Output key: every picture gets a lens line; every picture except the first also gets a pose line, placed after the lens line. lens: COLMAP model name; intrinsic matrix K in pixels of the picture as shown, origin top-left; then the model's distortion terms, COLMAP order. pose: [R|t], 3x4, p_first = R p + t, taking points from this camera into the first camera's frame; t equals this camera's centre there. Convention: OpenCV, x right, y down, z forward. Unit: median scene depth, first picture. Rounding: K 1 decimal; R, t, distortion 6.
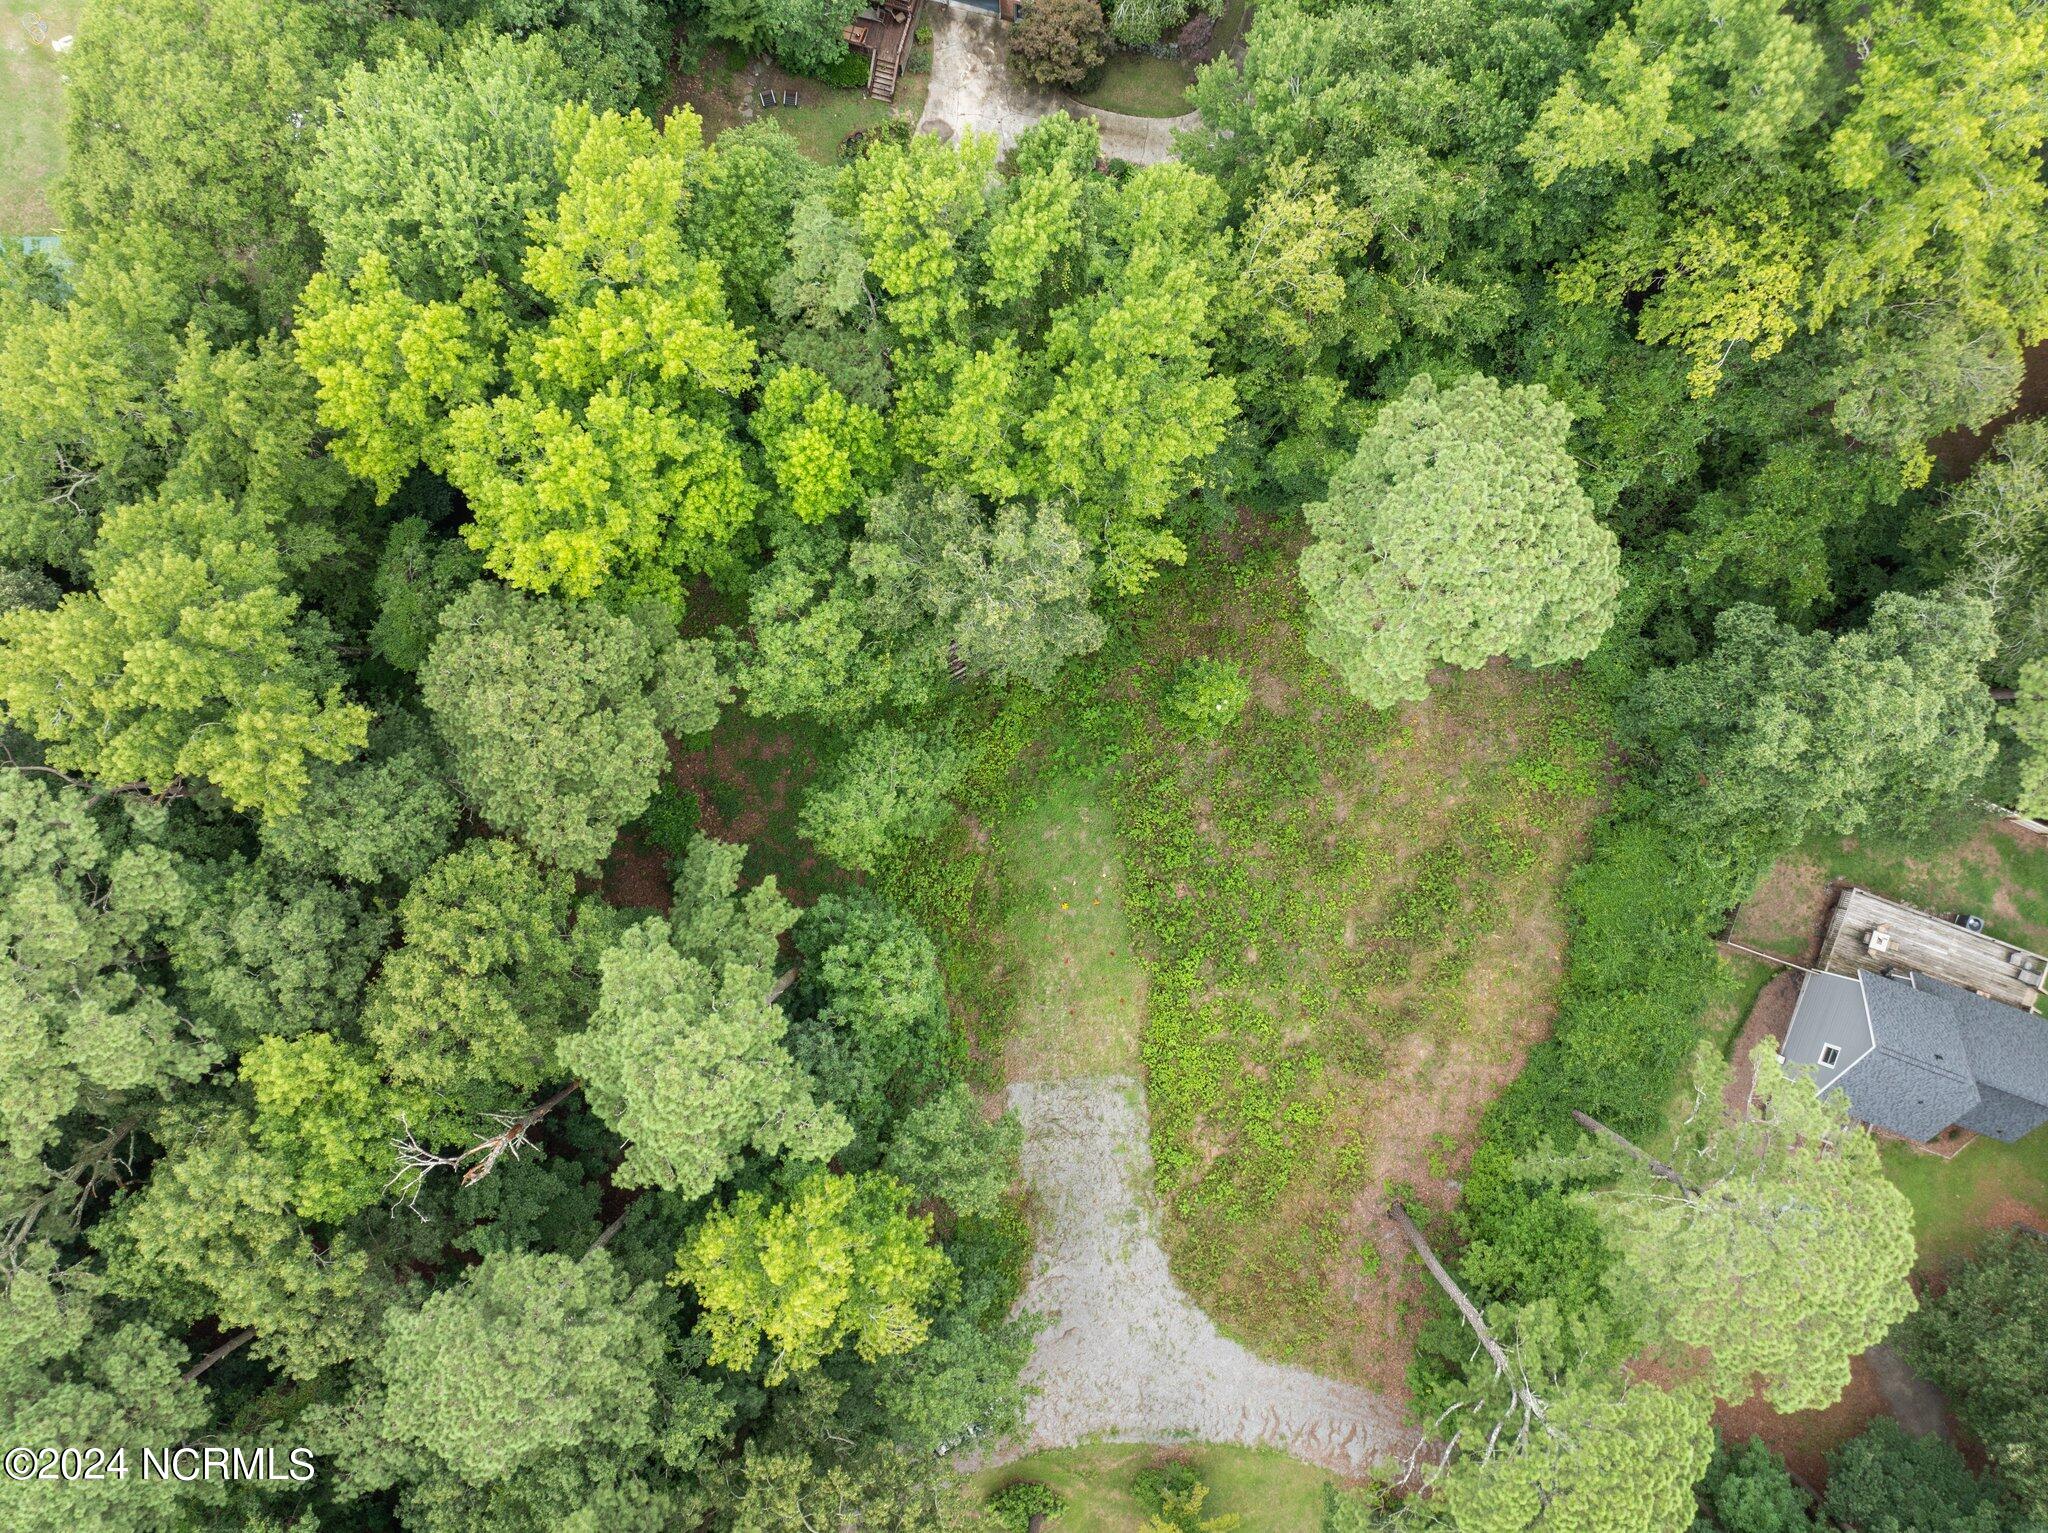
lens RADIAL K [[1432.9, 0, 1021.3], [0, 1432.9, 760.1], [0, 0, 1]] dist [-0.028499, -0.001306]
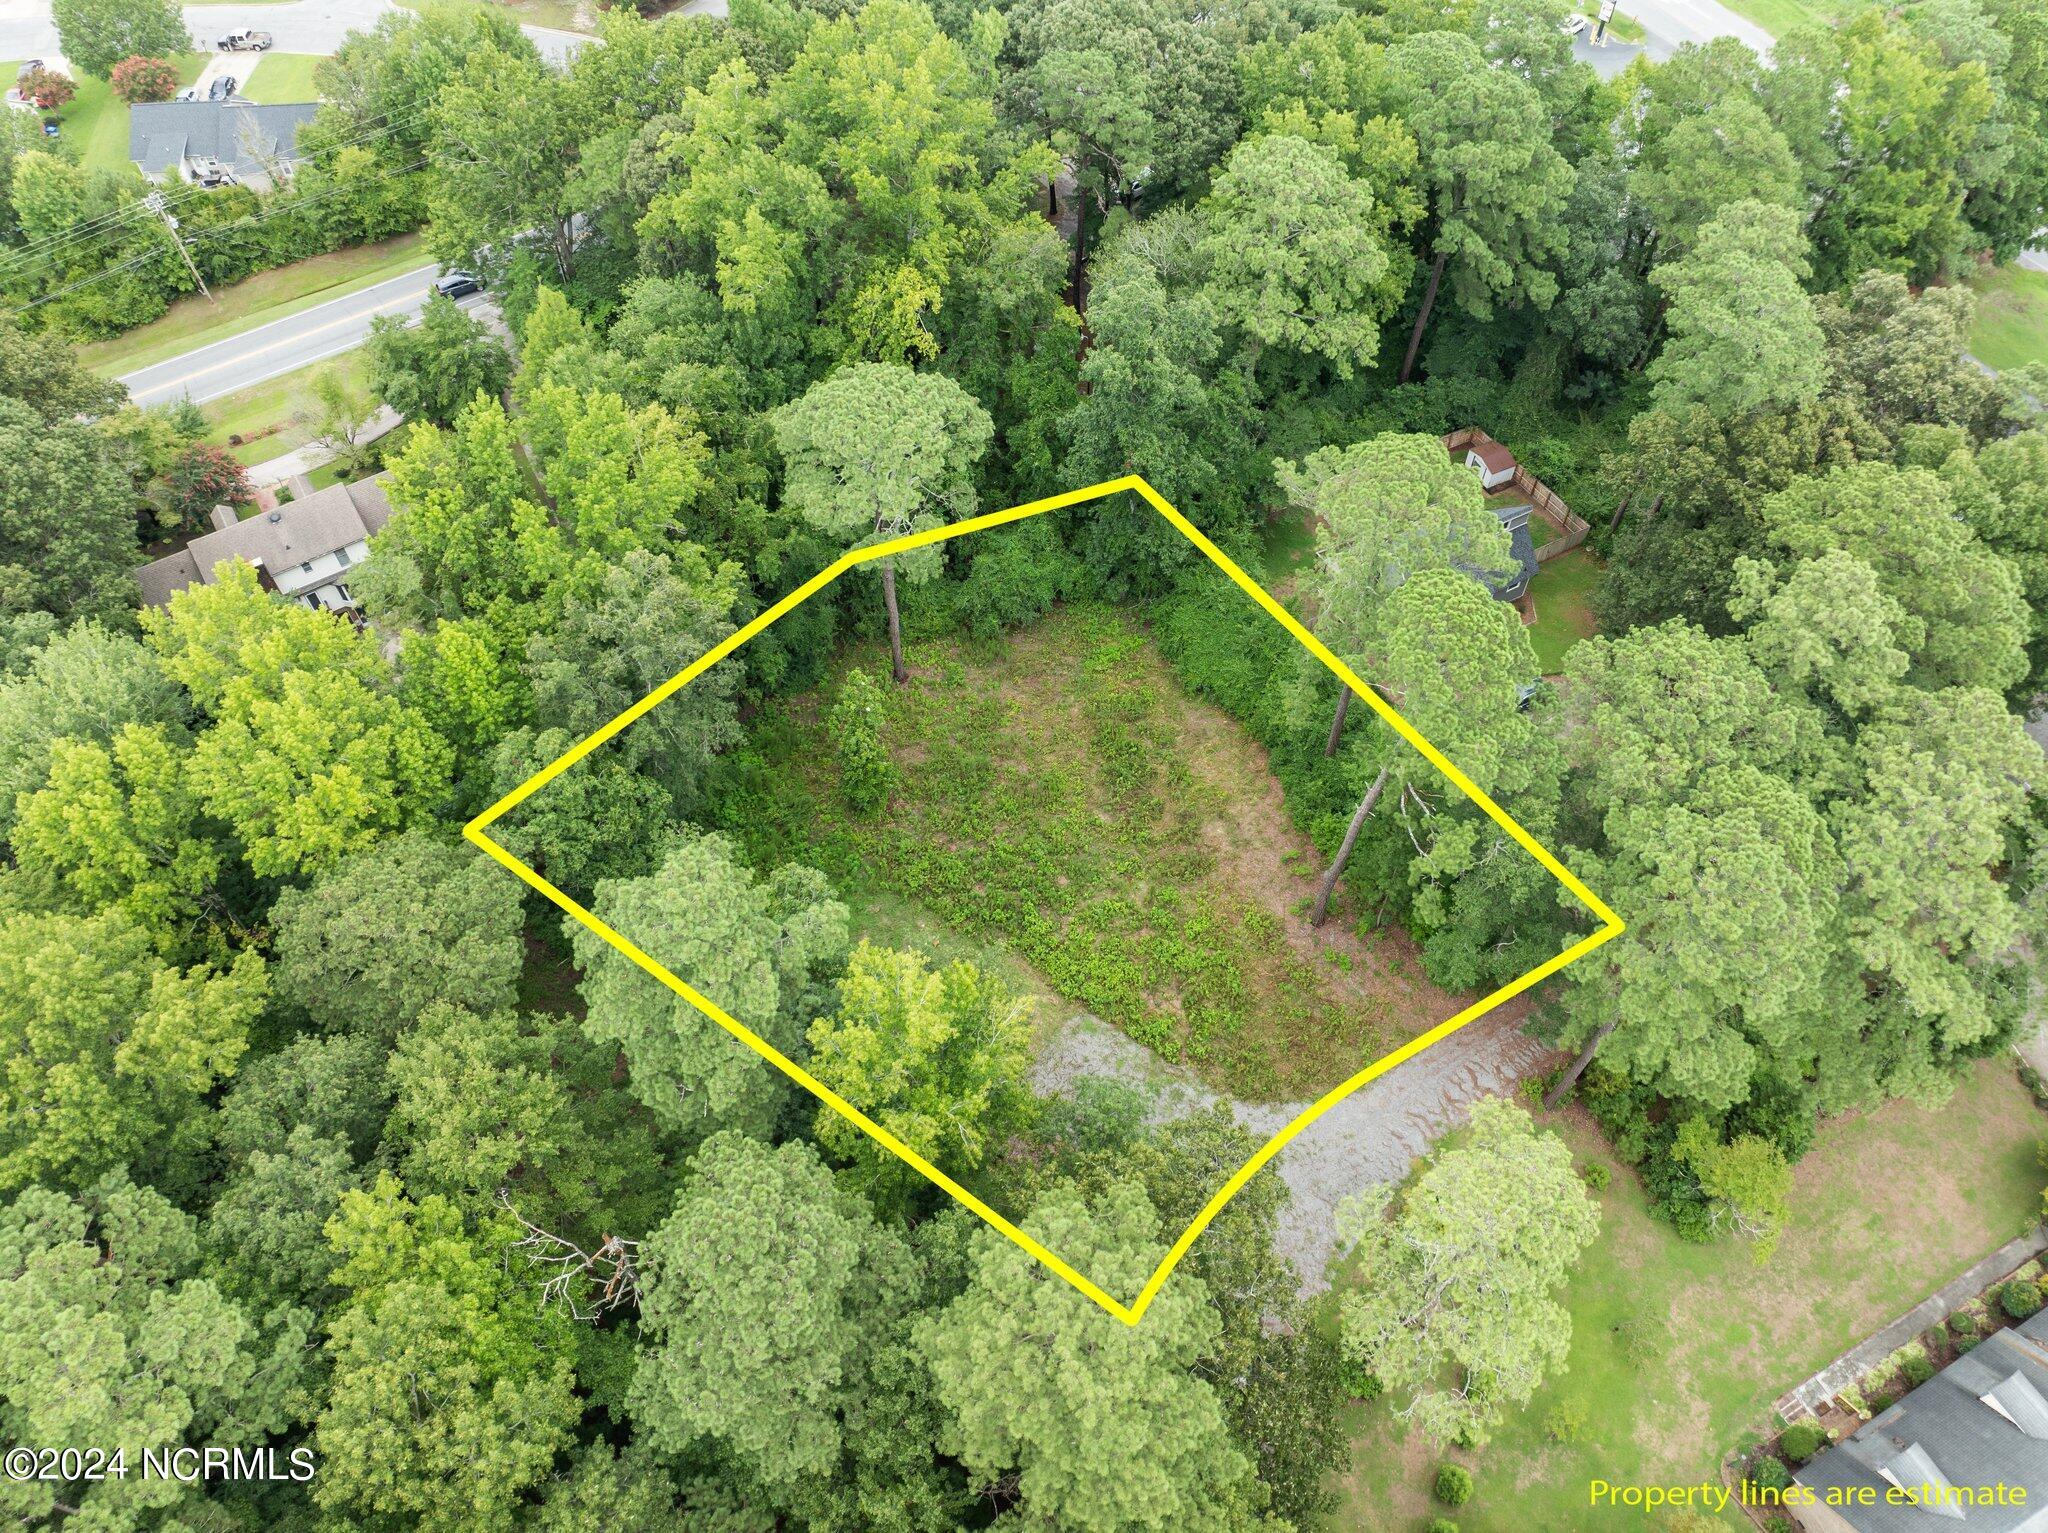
lens RADIAL K [[1427.7, 0, 1033.2], [0, 1427.7, 766.2], [0, 0, 1]] dist [-0.024493, -0.001796]
pose [[0.665937, -0.594136, 0.451144, -0.316034], [0.745871, 0.541881, -0.387353, 0.513206], [-0.014326, 0.594447, 0.804007, 0.030235]]
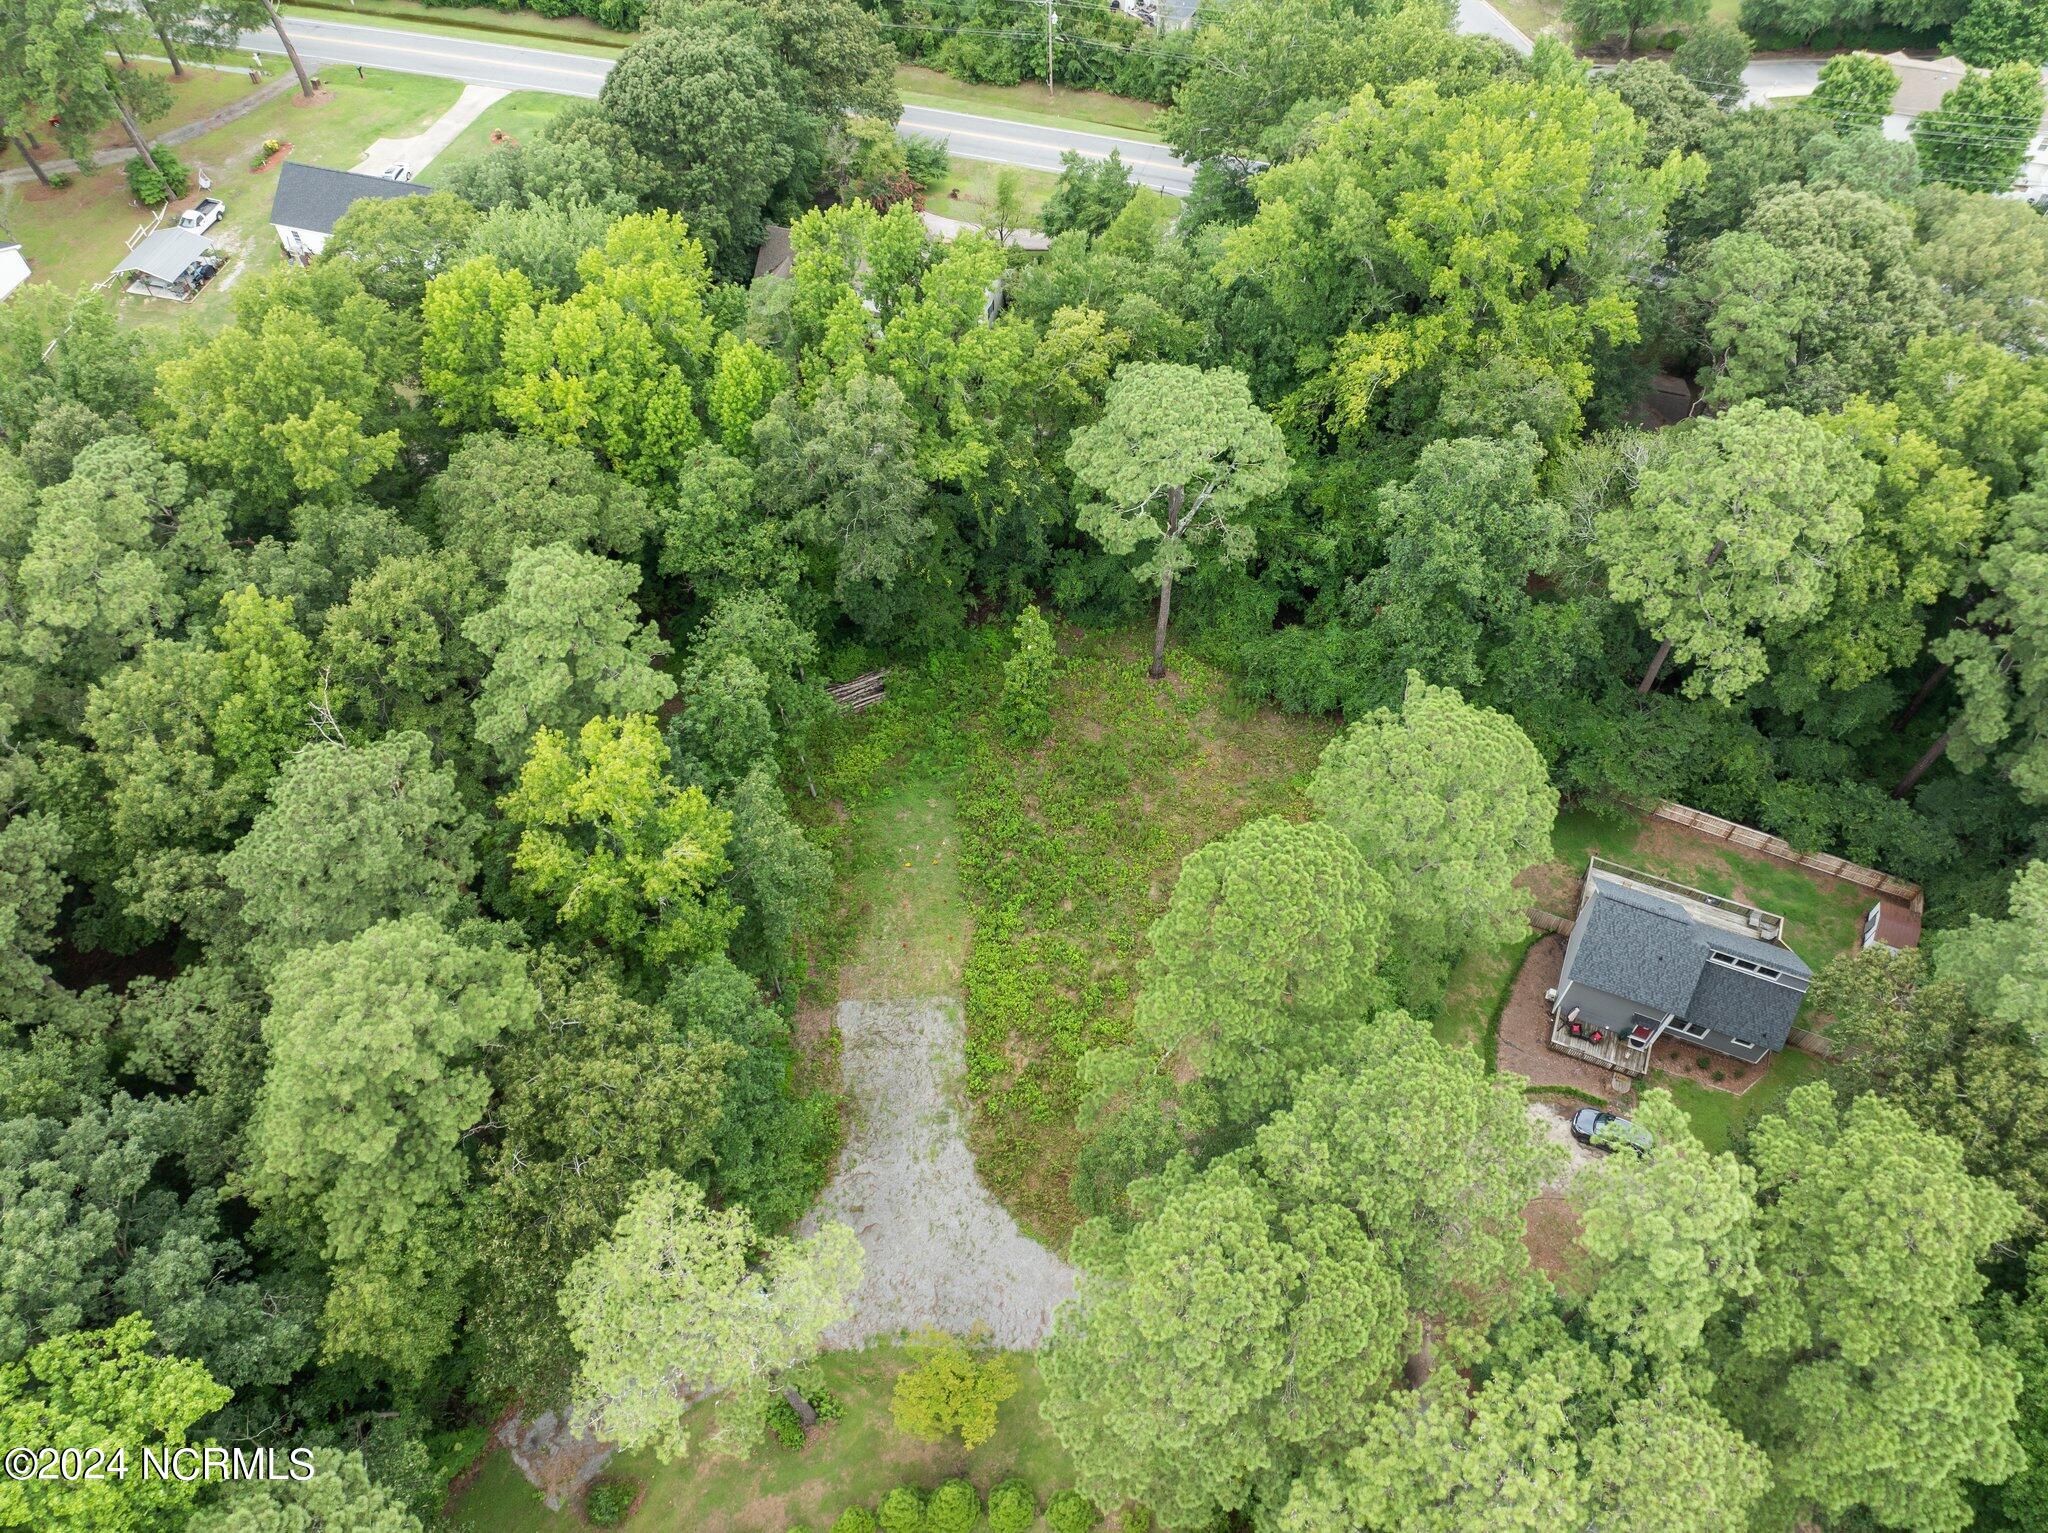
lens RADIAL K [[1427.7, 0, 1030.3], [0, 1427.7, 769.2], [0, 0, 1]] dist [-0.024493, -0.001796]
pose [[0.998775, 0.045189, -0.020138, 0.150087], [-0.048482, 0.812955, -0.580305, 0.708495], [-0.009852, 0.580571, 0.814150, 0.019181]]
